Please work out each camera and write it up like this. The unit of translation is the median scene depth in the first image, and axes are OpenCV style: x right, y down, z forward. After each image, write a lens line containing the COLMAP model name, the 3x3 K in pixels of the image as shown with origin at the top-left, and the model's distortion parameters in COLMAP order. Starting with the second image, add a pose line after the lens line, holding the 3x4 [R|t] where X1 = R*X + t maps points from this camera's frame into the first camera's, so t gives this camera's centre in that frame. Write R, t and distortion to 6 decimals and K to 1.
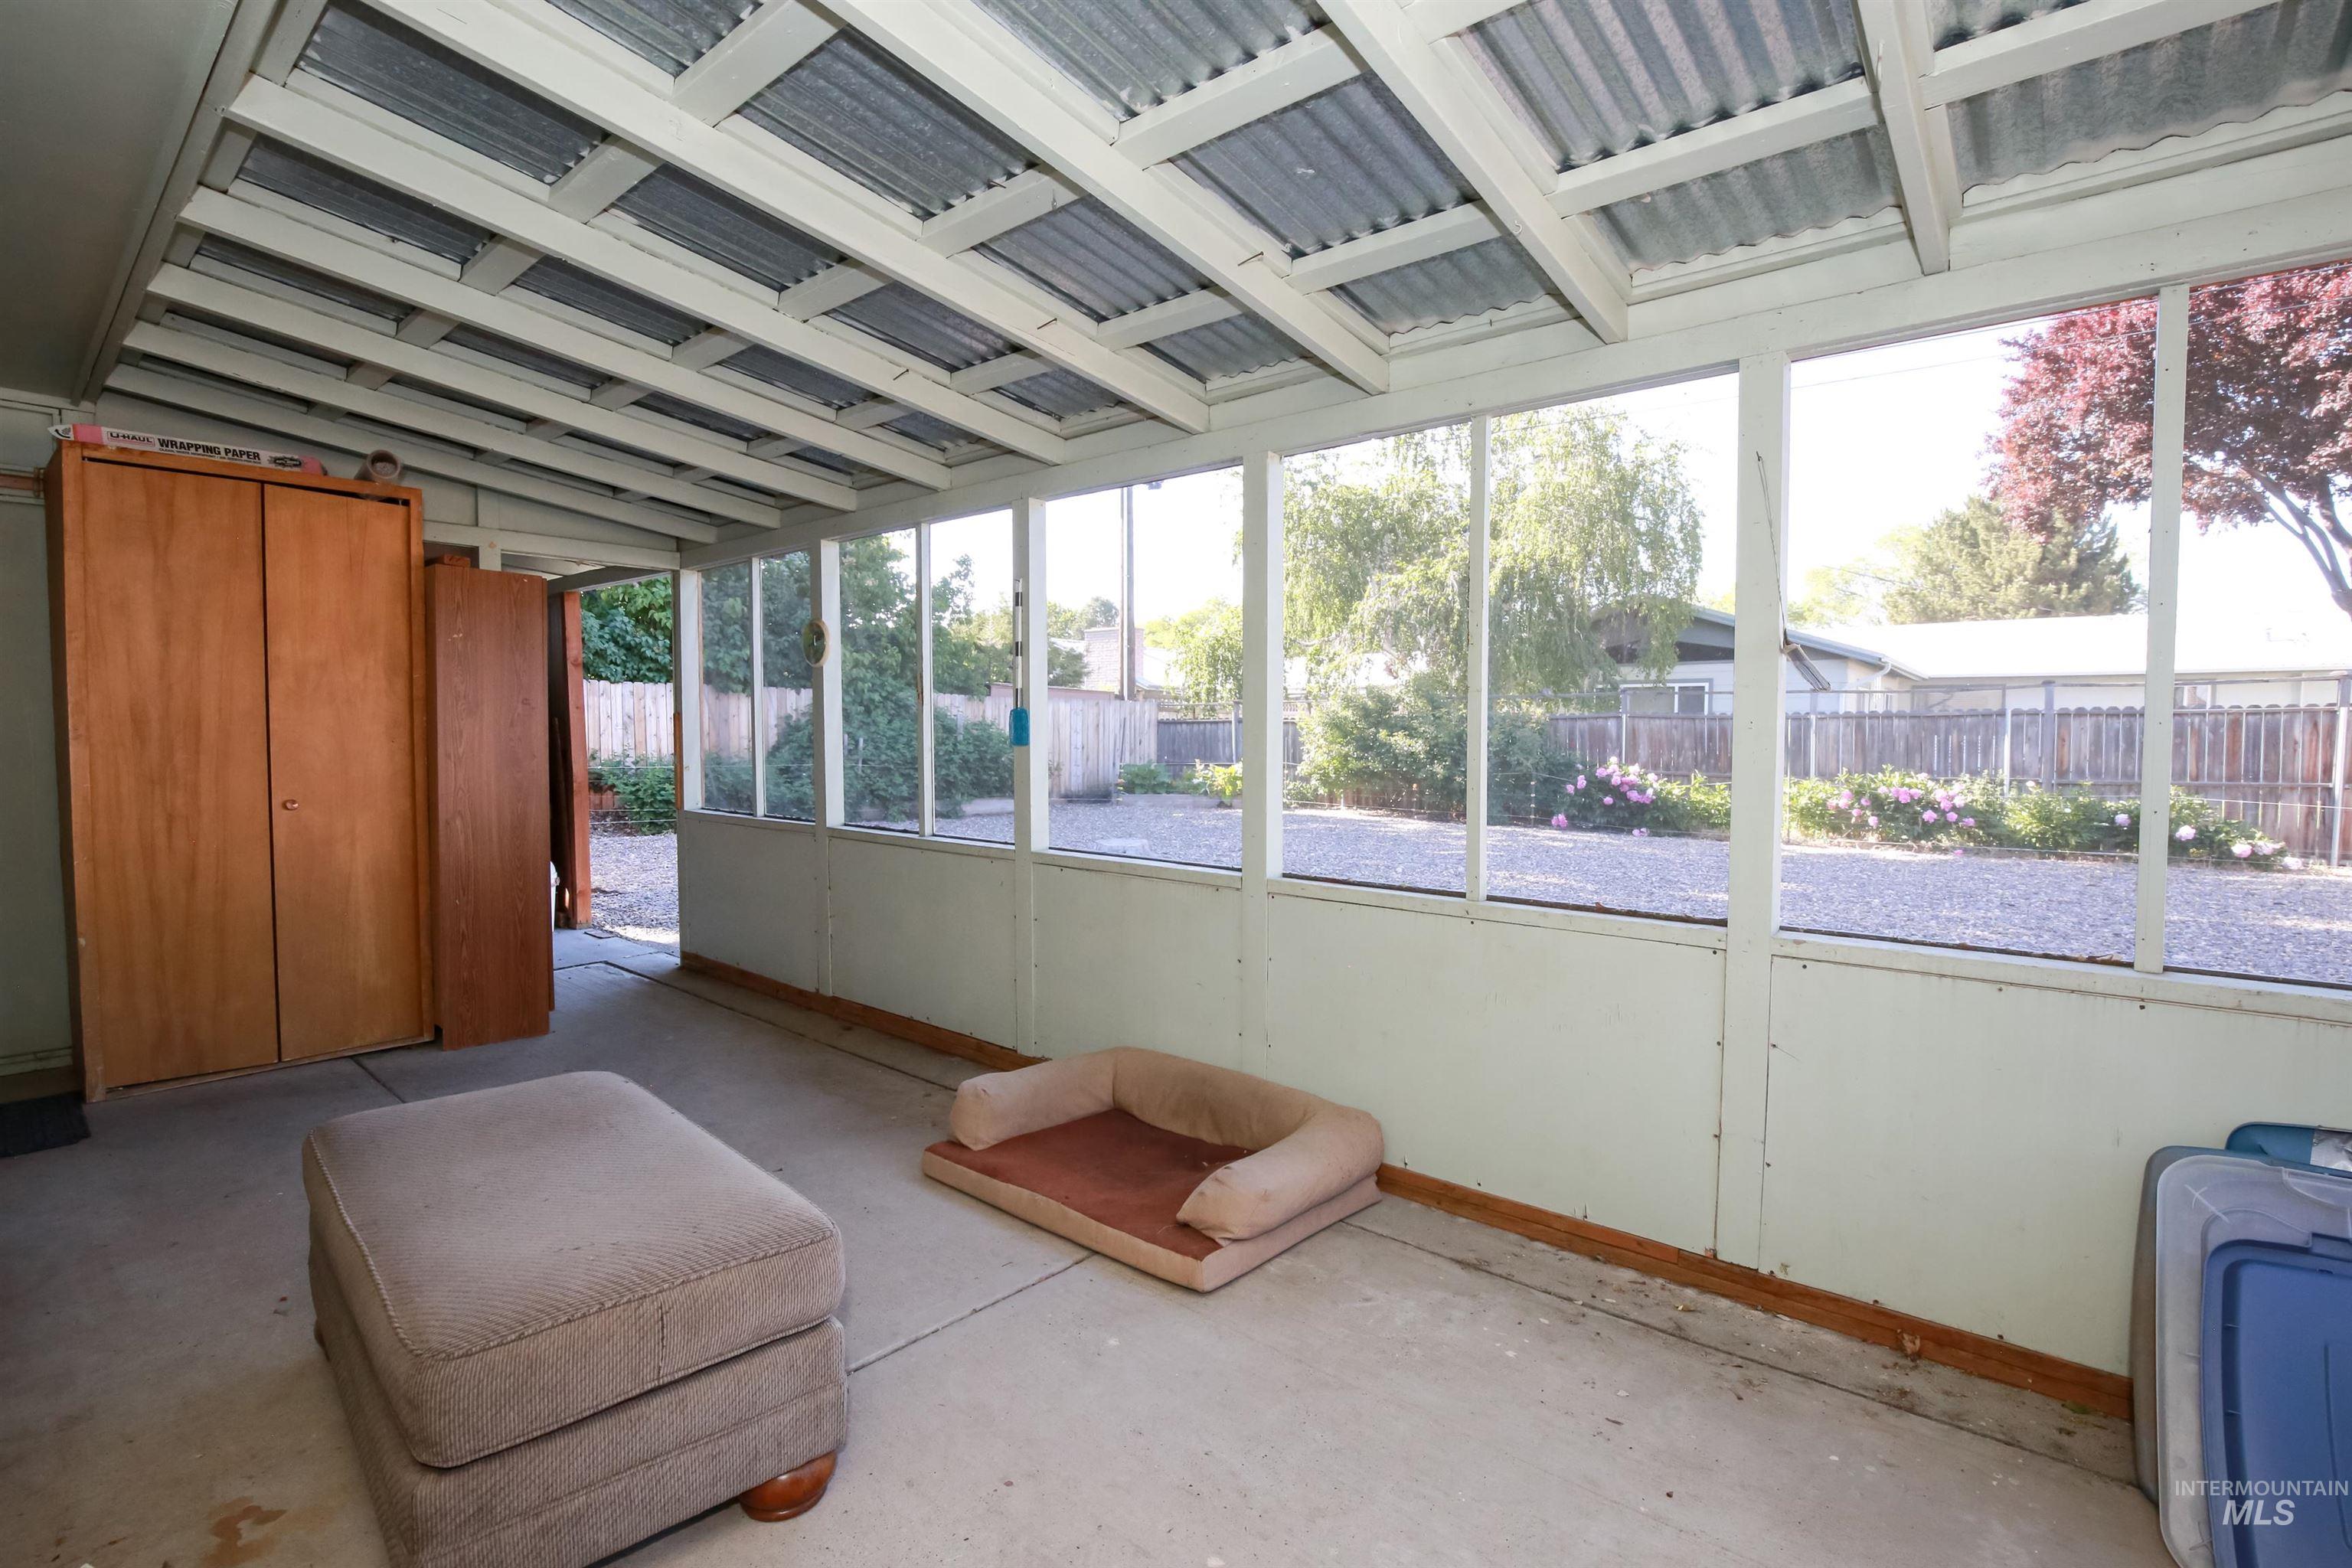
lens RADIAL K [[1112.3, 0, 1176.0], [0, 1112.3, 784.0], [0, 0, 1]] dist [-0.000482, -0.000034]
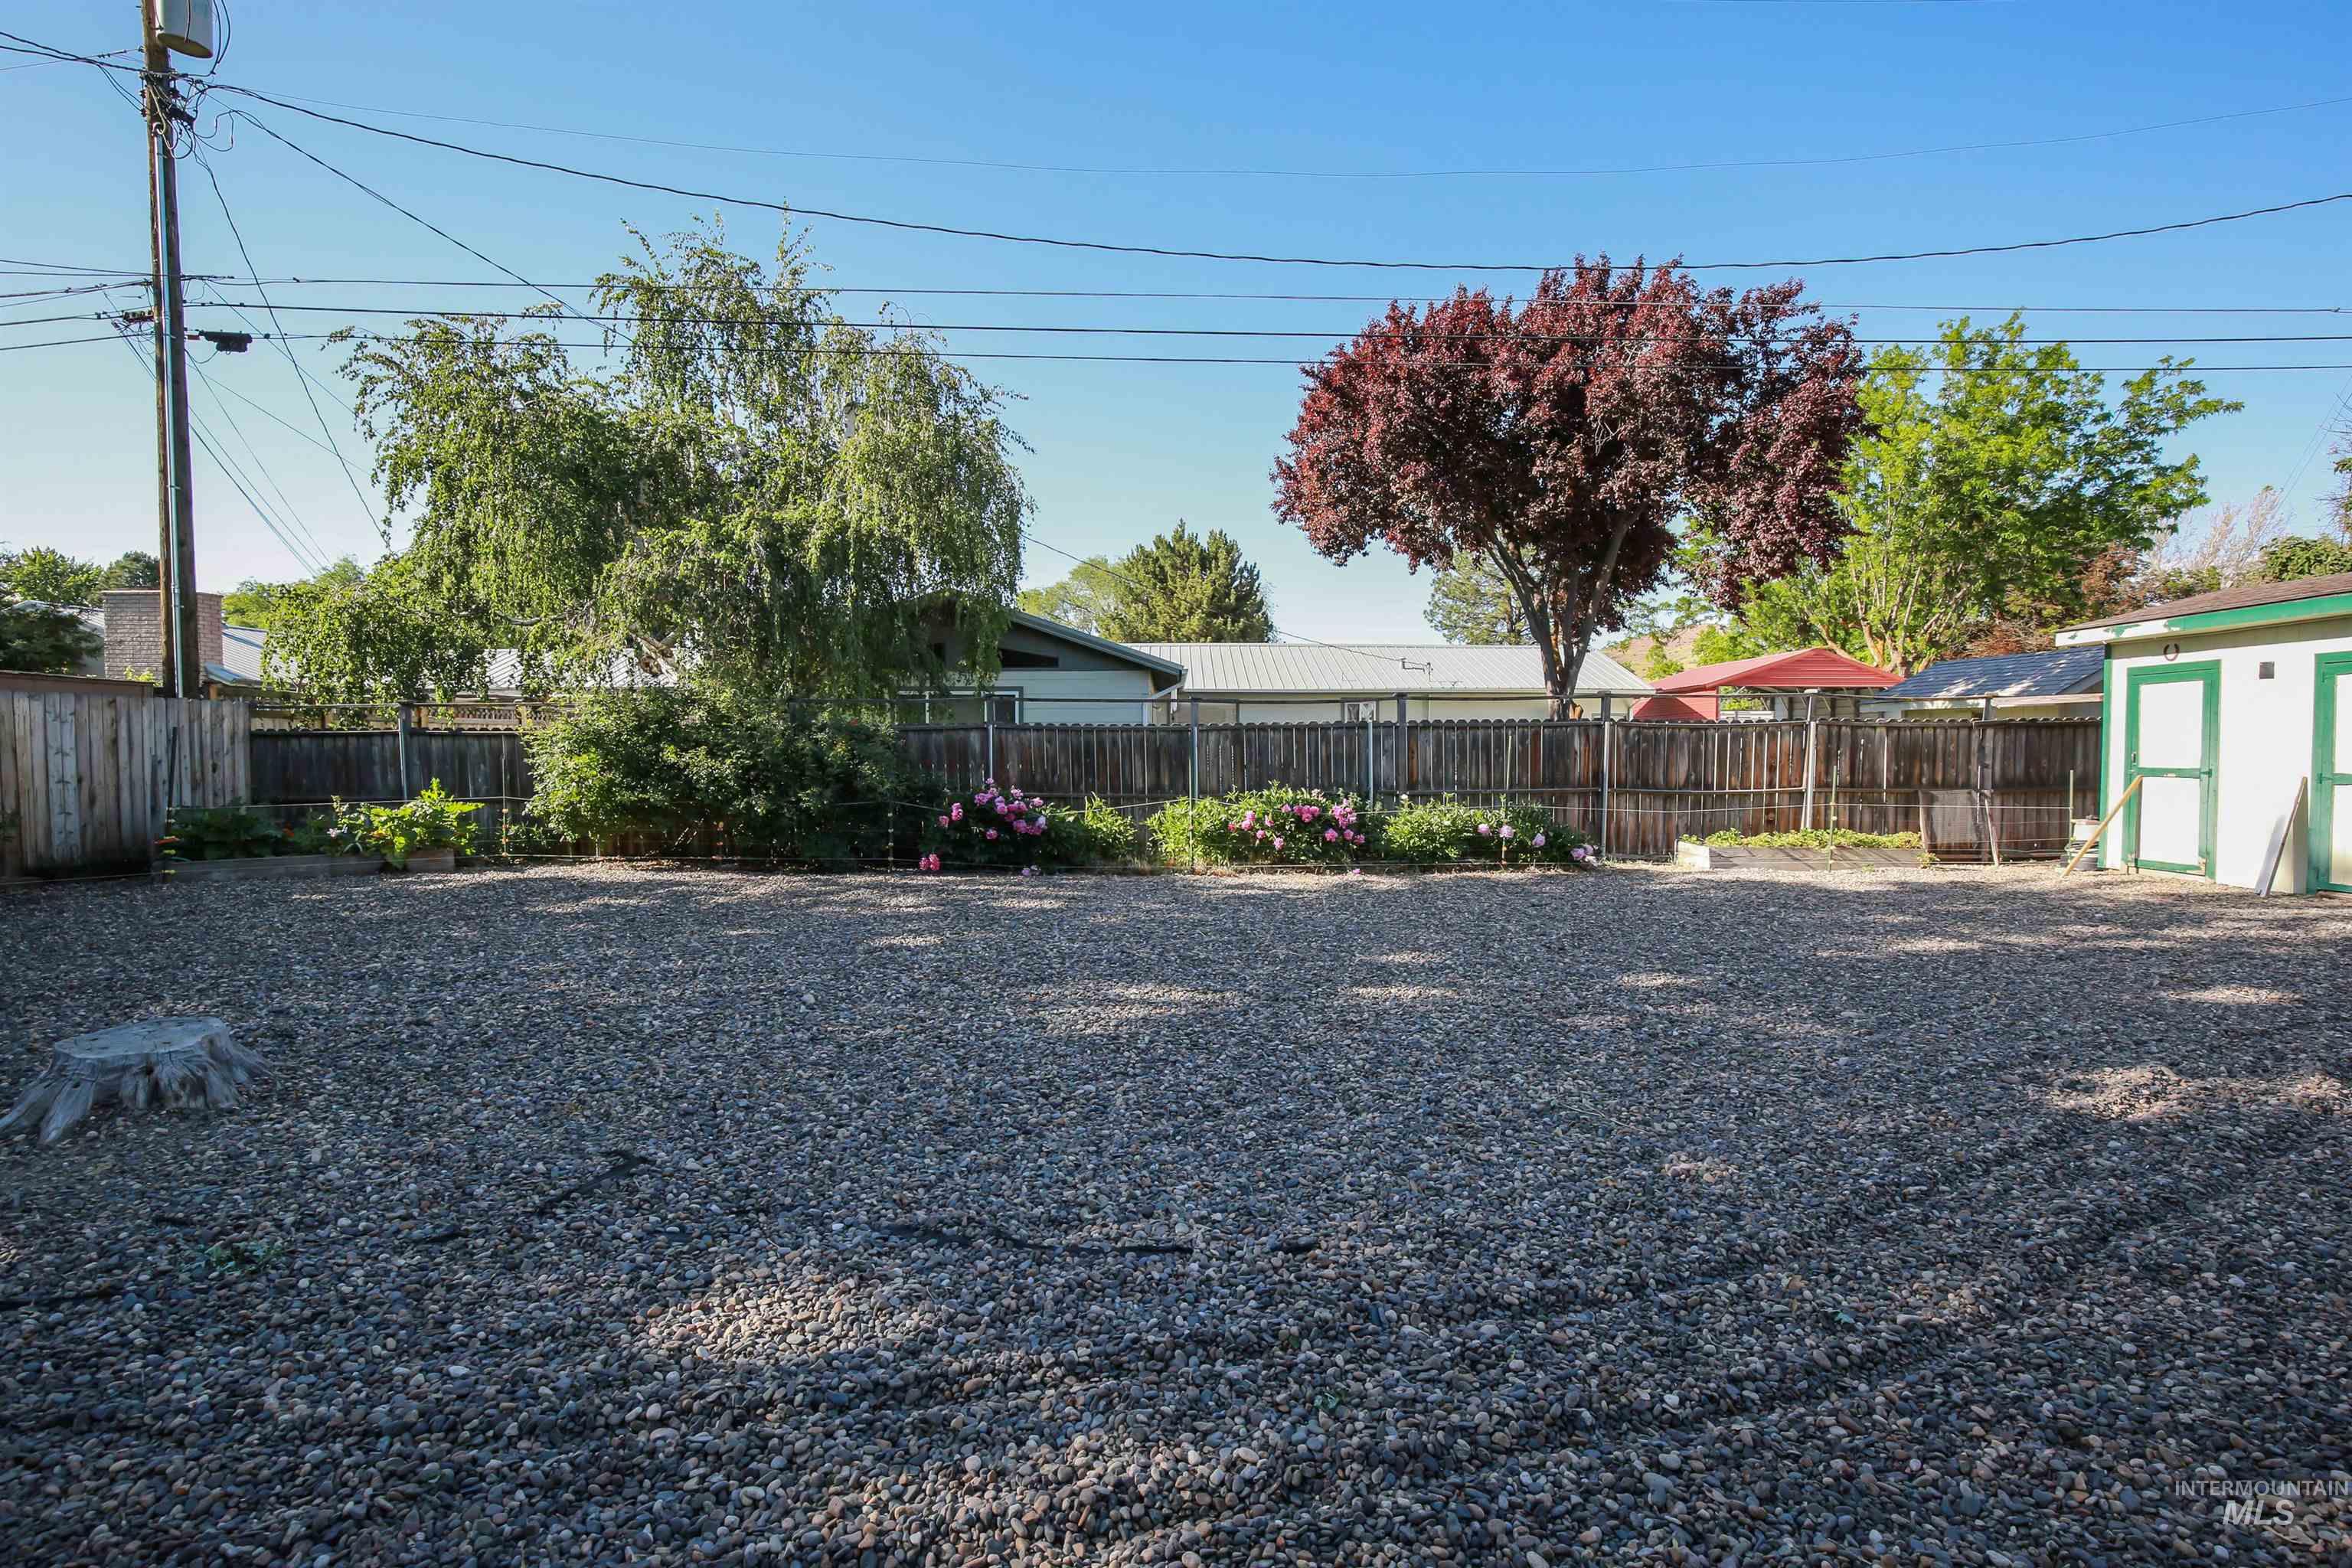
lens RADIAL K [[1086.1, 0, 1185.9], [0, 1086.1, 782.6], [0, 0, 1]] dist [-0.031384, 0.000334]
pose [[0.761189, -0.029523, 0.647858, -0.003969], [0.035631, 0.999358, 0.003677, -0.015915], [-0.647551, 0.020285, 0.761752, 0.265561]]
